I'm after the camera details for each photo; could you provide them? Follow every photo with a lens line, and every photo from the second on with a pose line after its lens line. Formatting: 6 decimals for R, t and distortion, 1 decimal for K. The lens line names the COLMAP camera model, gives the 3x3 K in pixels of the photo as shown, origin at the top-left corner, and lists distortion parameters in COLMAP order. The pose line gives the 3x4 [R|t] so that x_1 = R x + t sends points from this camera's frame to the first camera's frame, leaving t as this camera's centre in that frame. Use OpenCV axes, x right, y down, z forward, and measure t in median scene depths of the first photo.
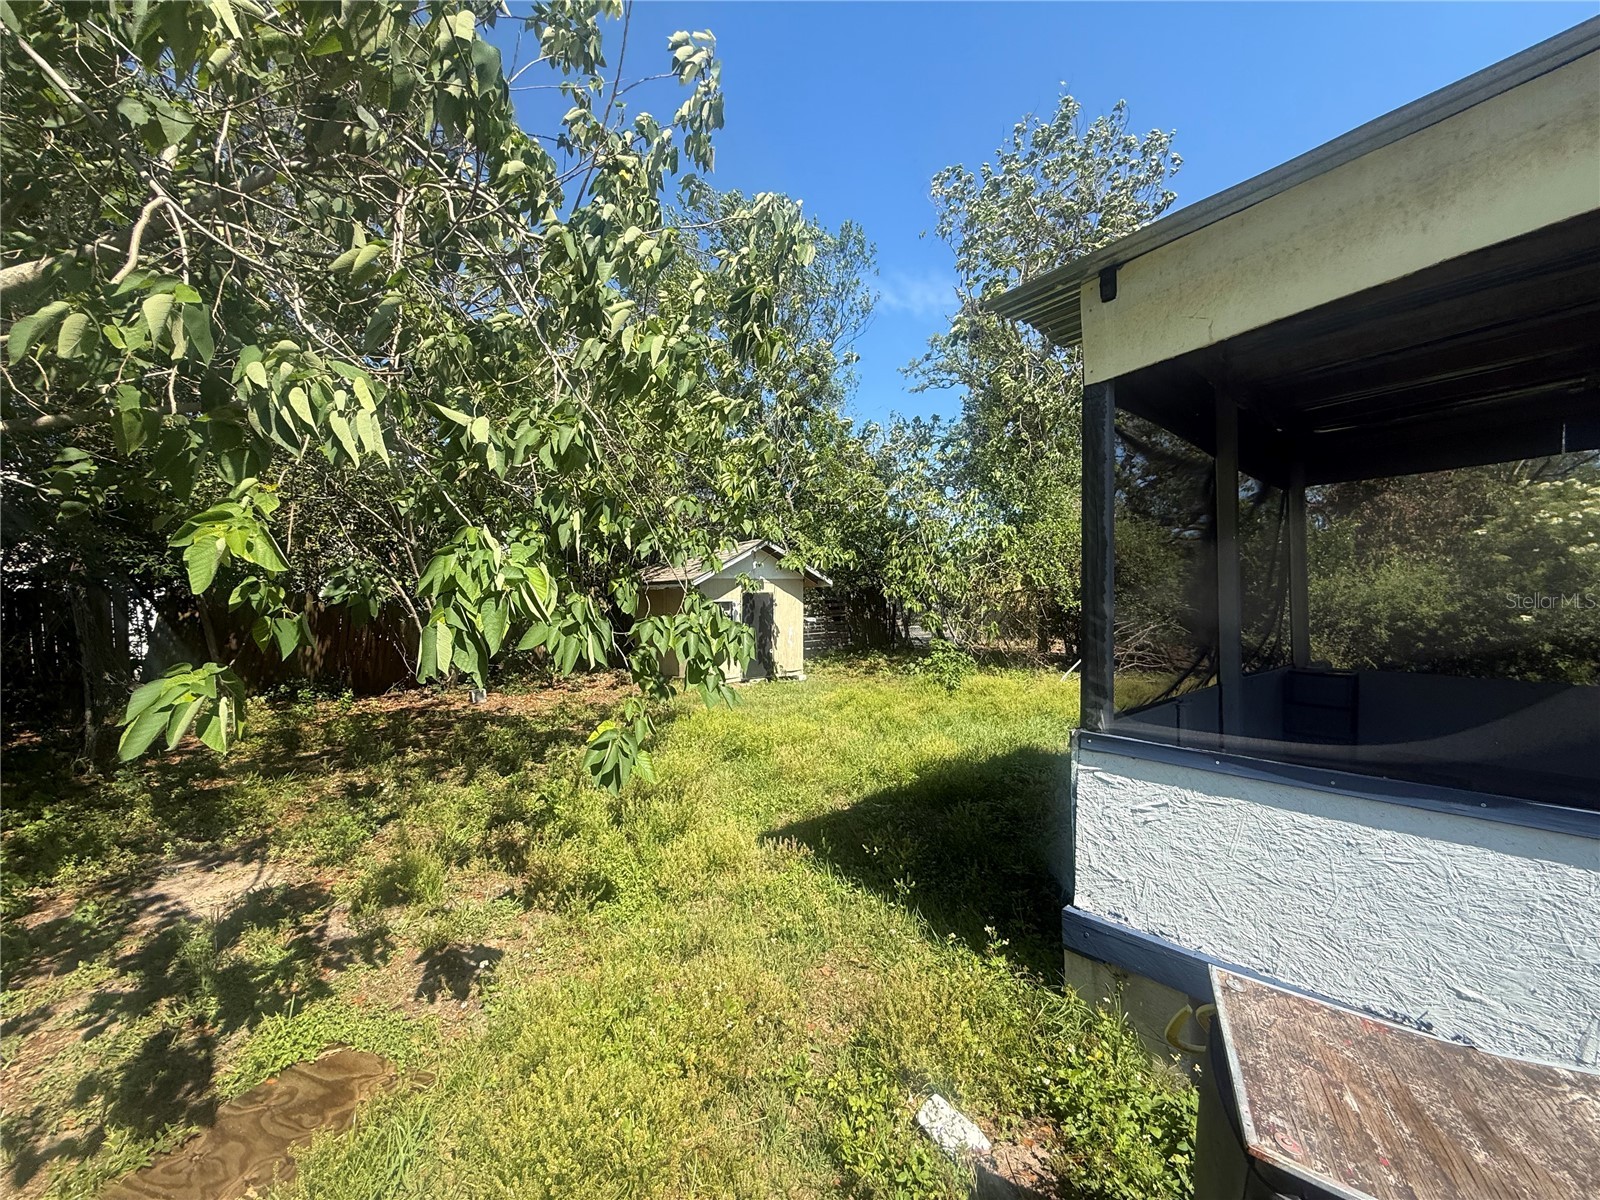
lens RADIAL K [[639.1, 0, 795.8], [0, 639.1, 603.0], [0, 0, 1]] dist [-0.001451, 0.000190]
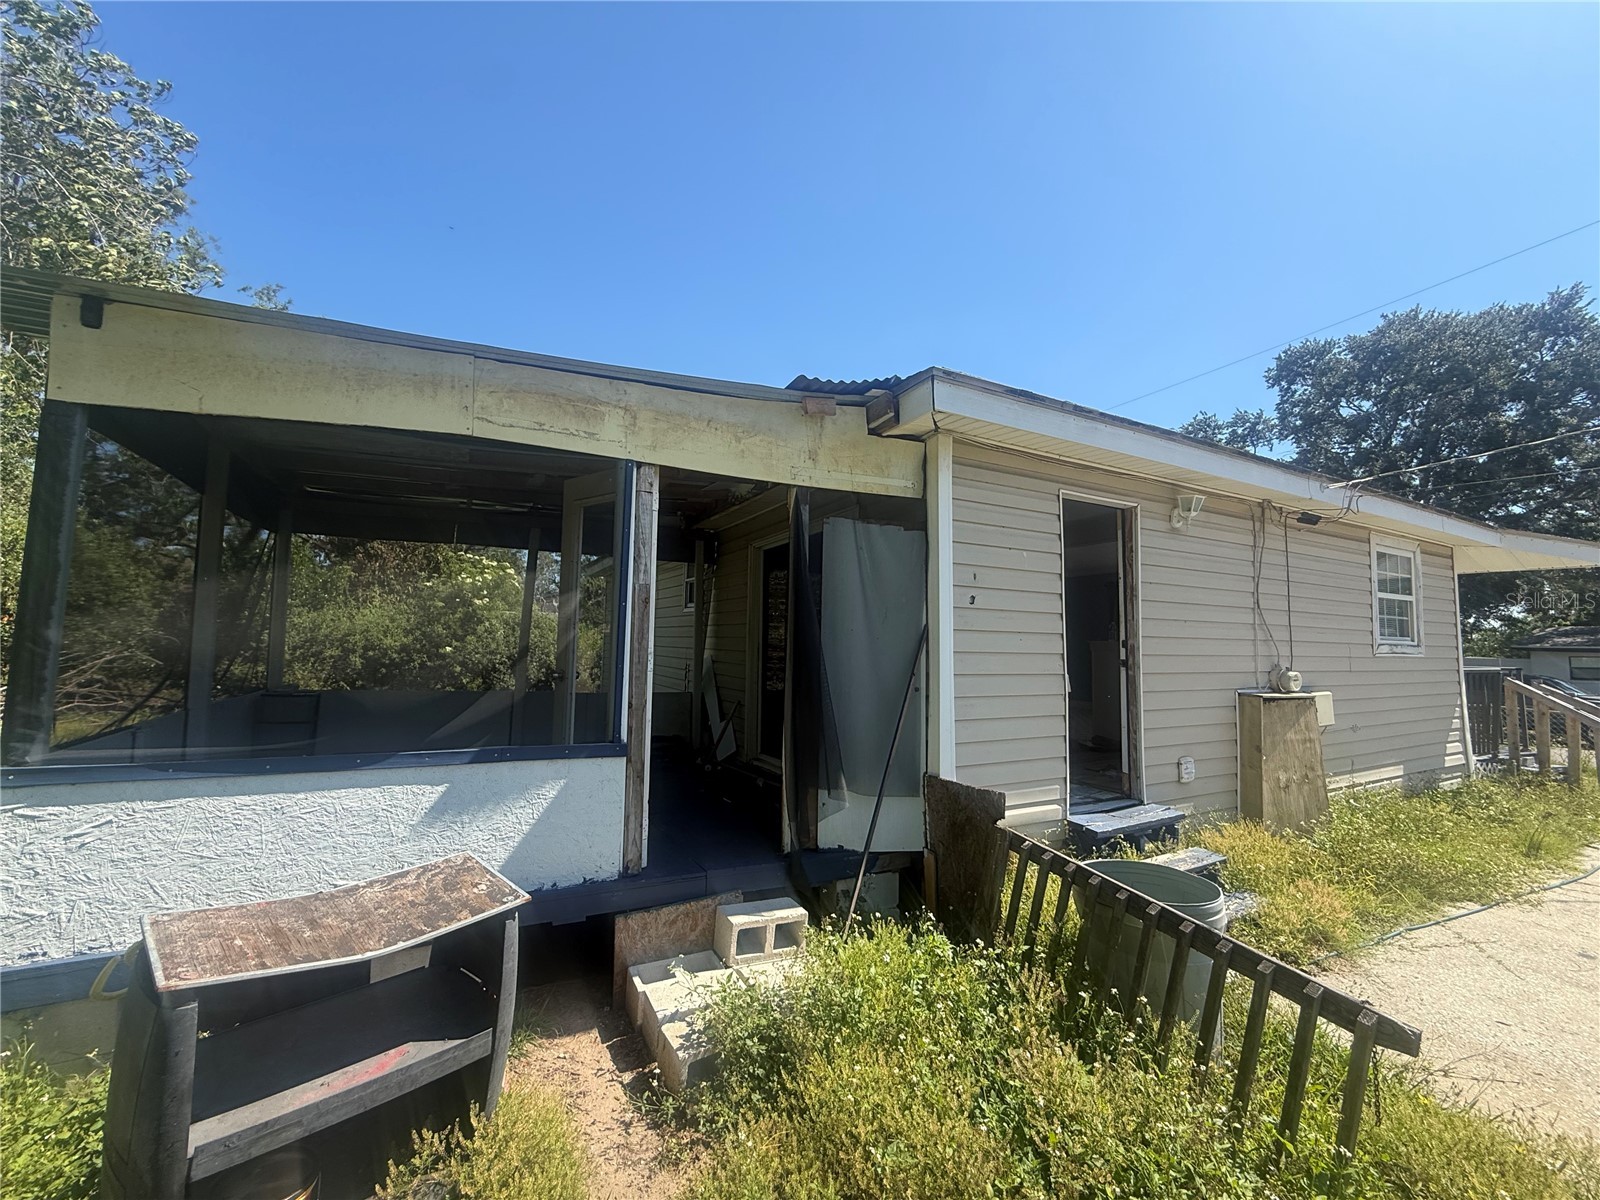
lens RADIAL K [[639.1, 0, 797.4], [0, 639.1, 597.7], [0, 0, 1]] dist [-0.001451, 0.000190]
pose [[0.237386, 0.081228, 0.968013, -0.196535], [-0.027265, 0.996662, -0.076946, -0.003906], [-0.971033, -0.008127, 0.238808, -0.343804]]
